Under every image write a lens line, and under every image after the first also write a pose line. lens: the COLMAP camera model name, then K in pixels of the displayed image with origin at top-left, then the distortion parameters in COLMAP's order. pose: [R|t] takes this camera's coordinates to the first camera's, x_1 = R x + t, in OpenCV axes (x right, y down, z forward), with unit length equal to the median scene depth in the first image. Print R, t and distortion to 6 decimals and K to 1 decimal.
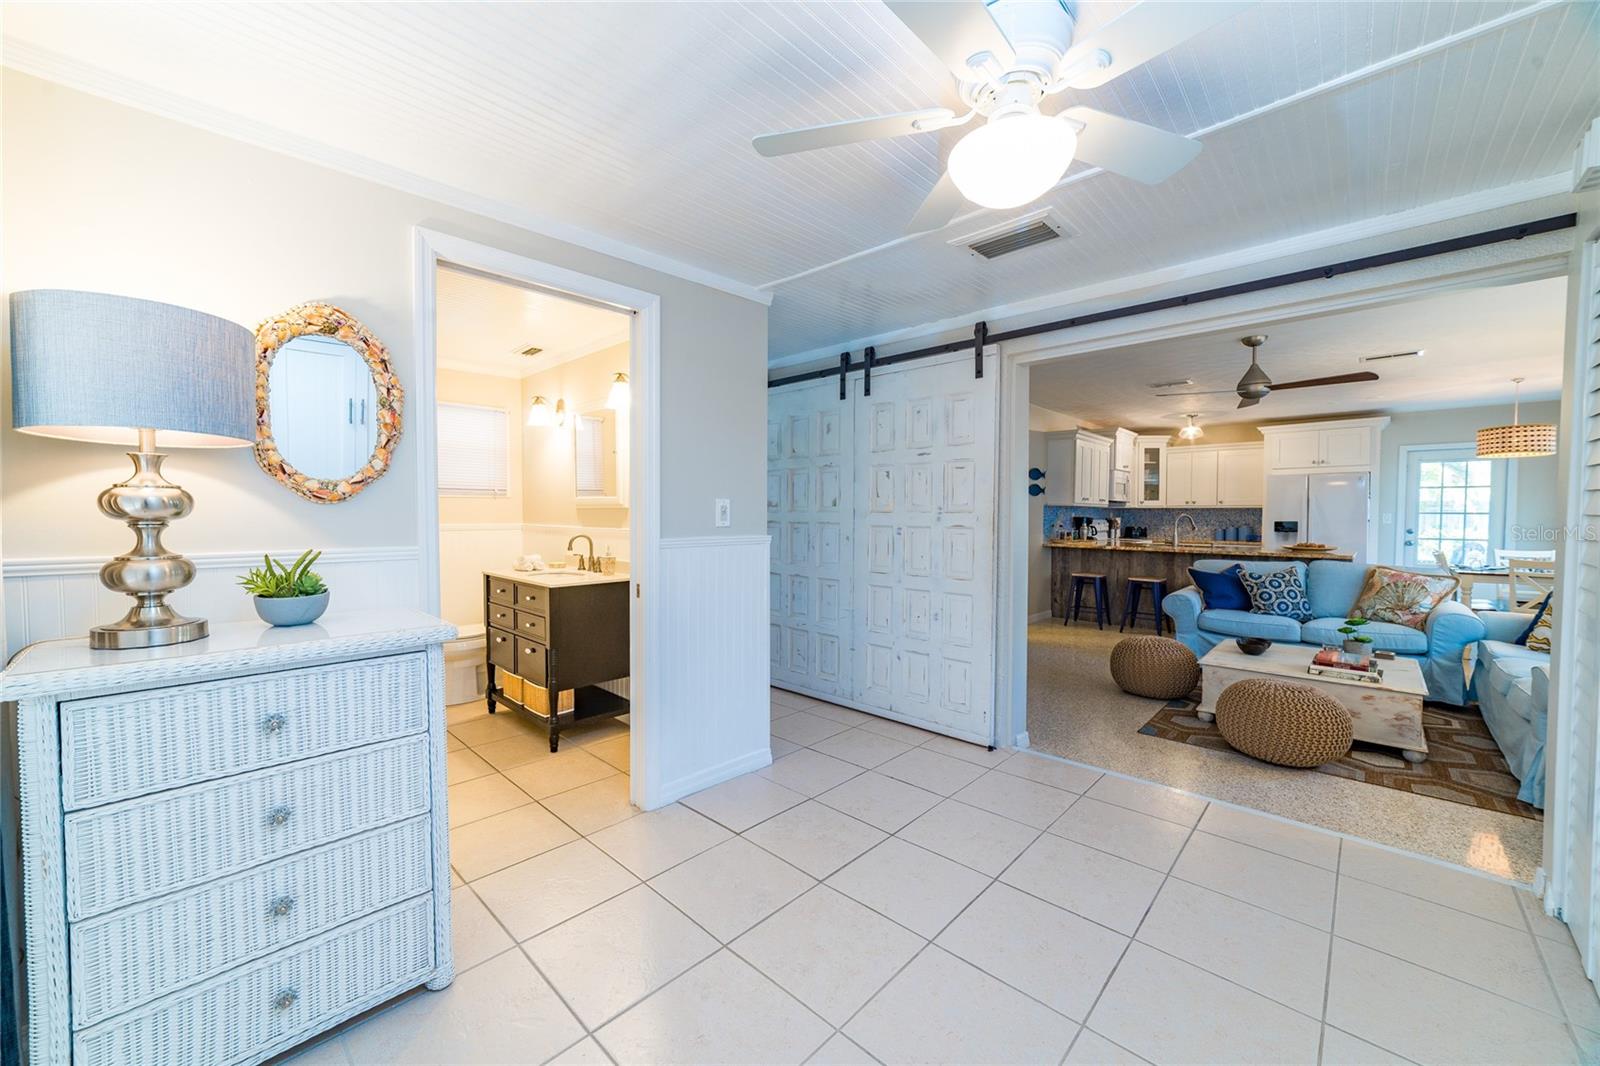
lens RADIAL K [[610.7, 0, 786.7], [0, 610.7, 531.9], [0, 0, 1]] dist [-0.017326, 0.006130]
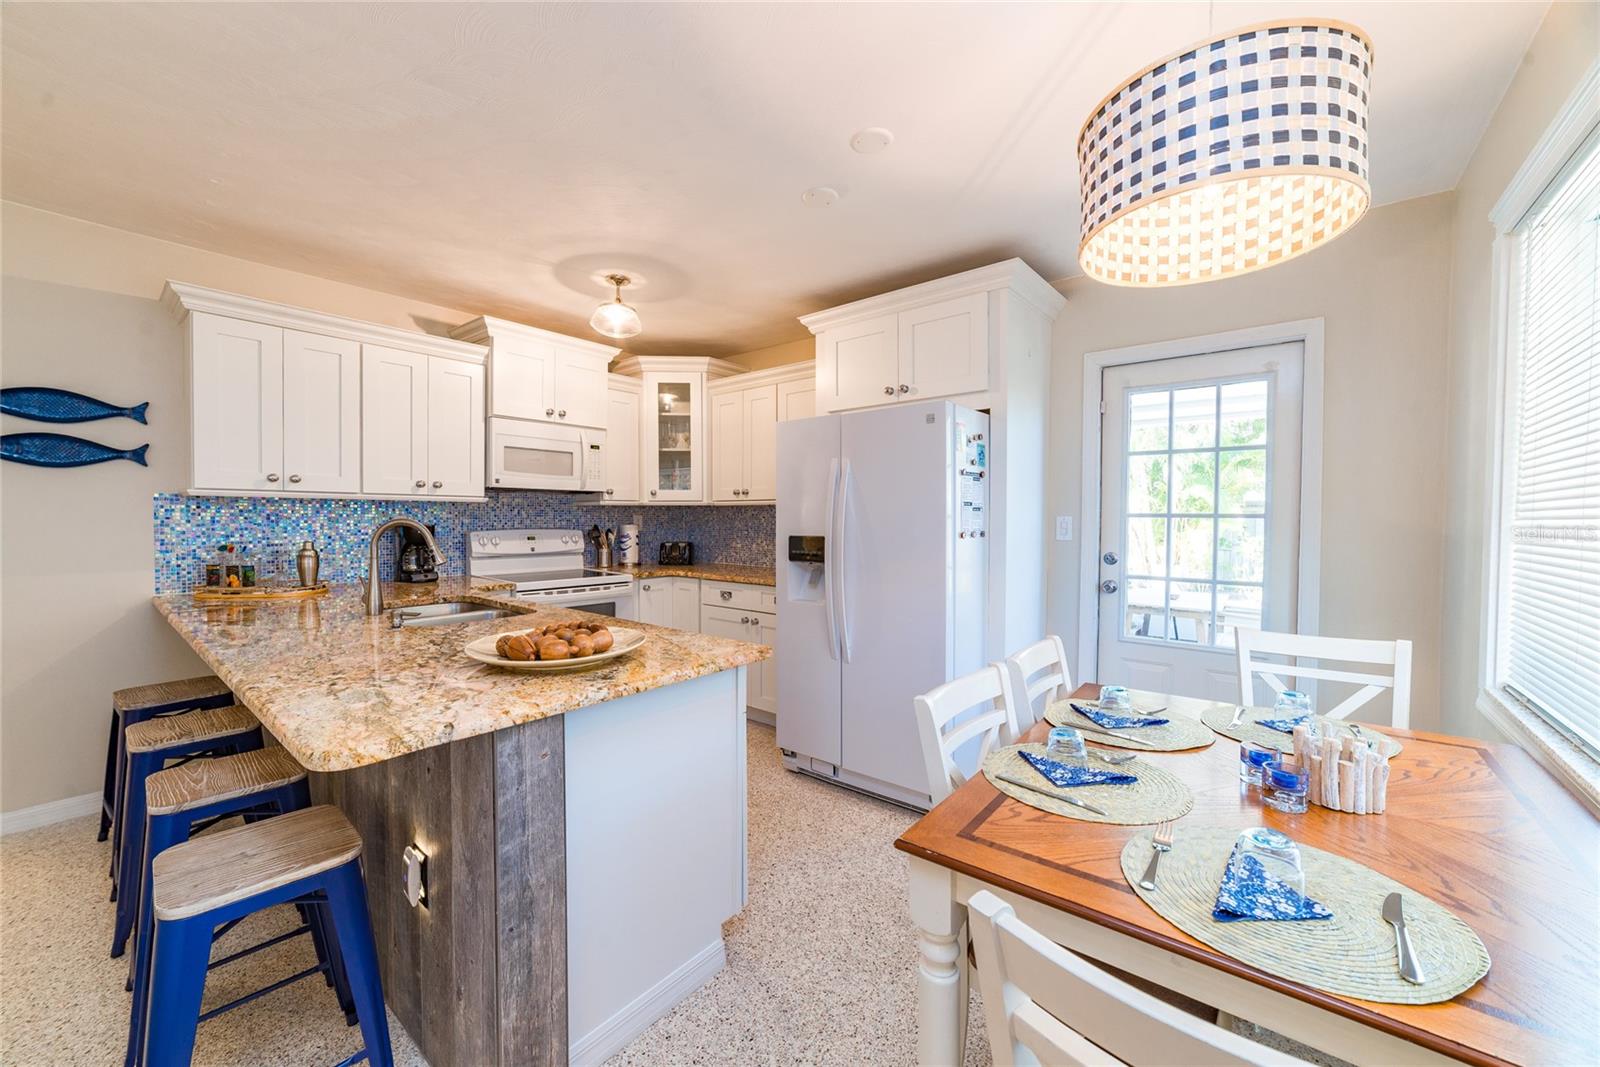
lens RADIAL K [[610.7, 0, 790.3], [0, 610.7, 535.1], [0, 0, 1]] dist [-0.017326, 0.006130]
pose [[0.997172, -0.002110, 0.075126, 1.055072], [0.002199, 0.999997, -0.001107, -0.023486], [-0.075123, 0.001269, 0.997173, 0.806981]]
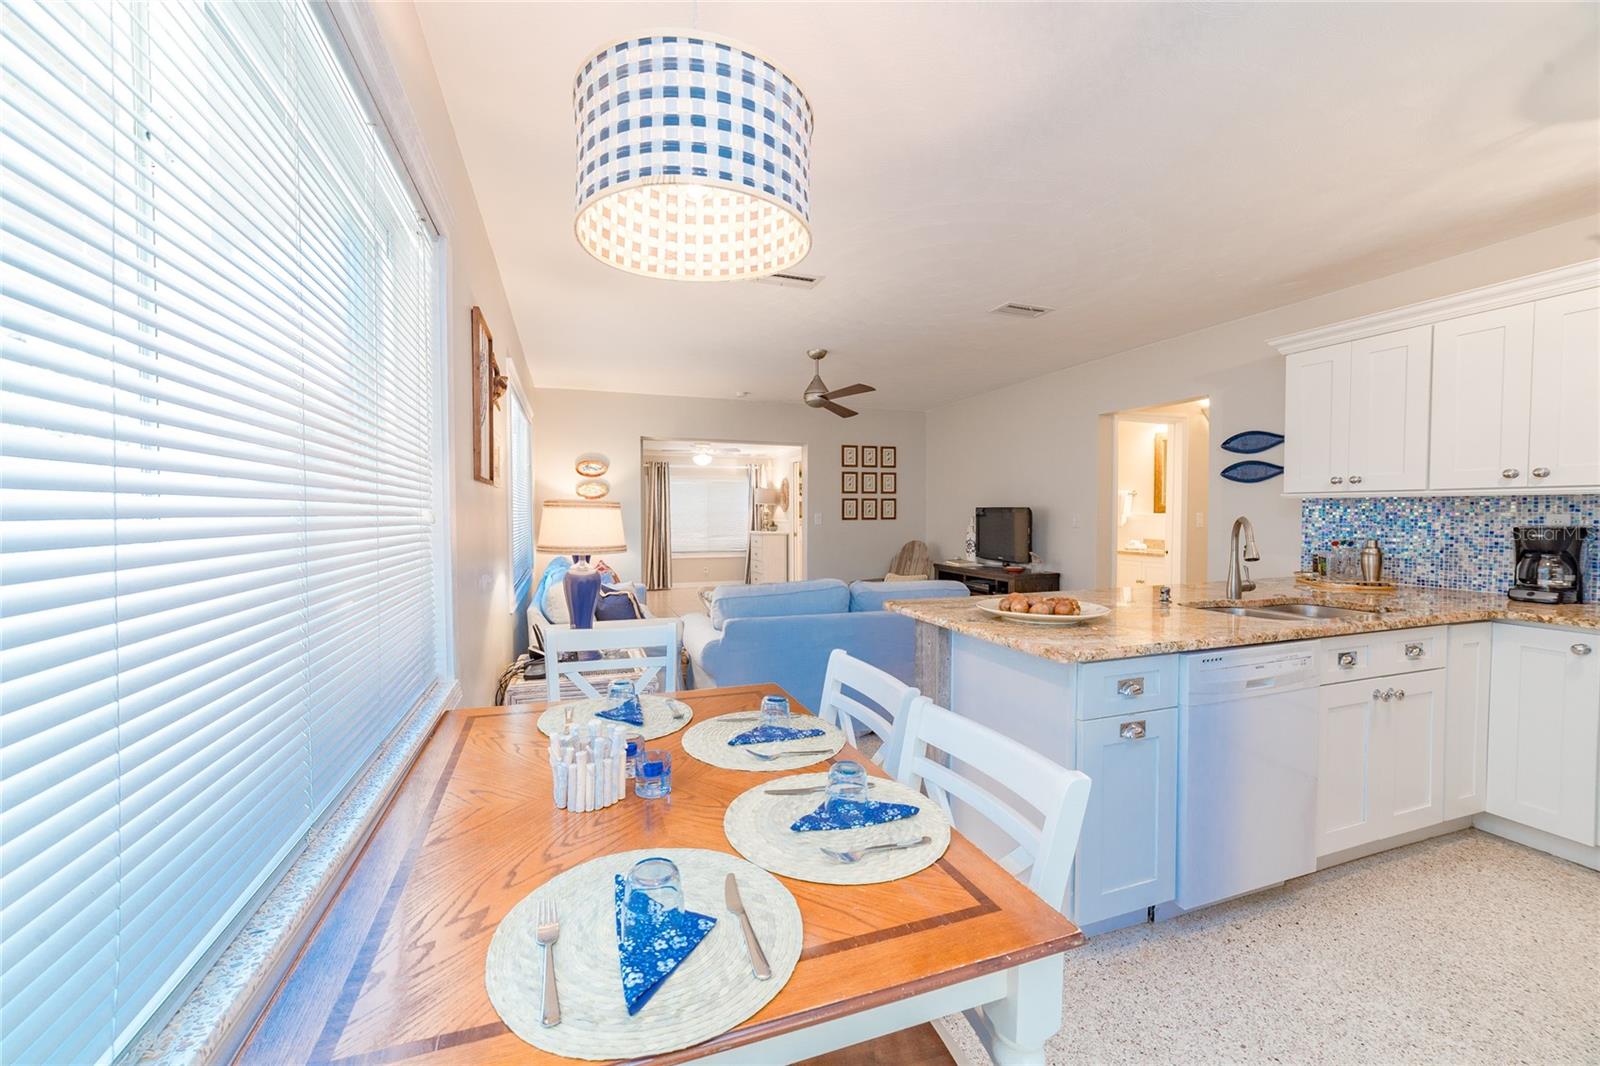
lens RADIAL K [[610.7, 0, 799.9], [0, 610.7, 523.4], [0, 0, 1]] dist [-0.017326, 0.006130]
pose [[-0.430379, 0.012806, -0.902557, 1.387278], [-0.029738, 0.999155, 0.028357, -0.034195], [0.902158, 0.039044, -0.429635, 1.137697]]
